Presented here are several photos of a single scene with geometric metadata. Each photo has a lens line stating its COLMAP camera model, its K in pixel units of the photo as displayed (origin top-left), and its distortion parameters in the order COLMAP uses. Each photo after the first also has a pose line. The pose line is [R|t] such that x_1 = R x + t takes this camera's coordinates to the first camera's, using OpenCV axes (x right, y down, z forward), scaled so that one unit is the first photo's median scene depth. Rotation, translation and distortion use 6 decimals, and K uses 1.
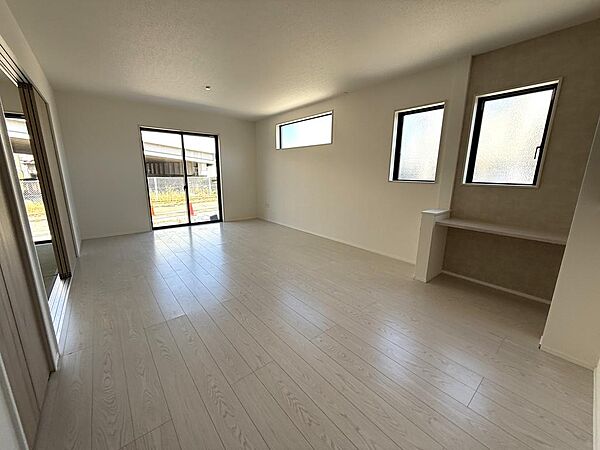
lens RADIAL K [[237.6, 0, 302.3], [0, 237.6, 223.6], [0, 0, 1]] dist [-0.012701, 0.000171]
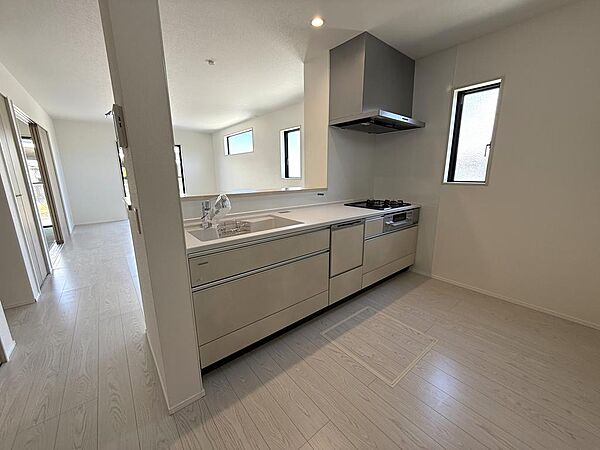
lens RADIAL K [[245.1, 0, 300.0], [0, 245.1, 225.0], [0, 0, 1]] dist [-0.000277, -0.000169]
pose [[0.999109, -0.018015, -0.038165, 0.413760], [0.018404, 0.999782, 0.009848, 0.064260], [0.037979, -0.010541, 0.999223, -0.369330]]
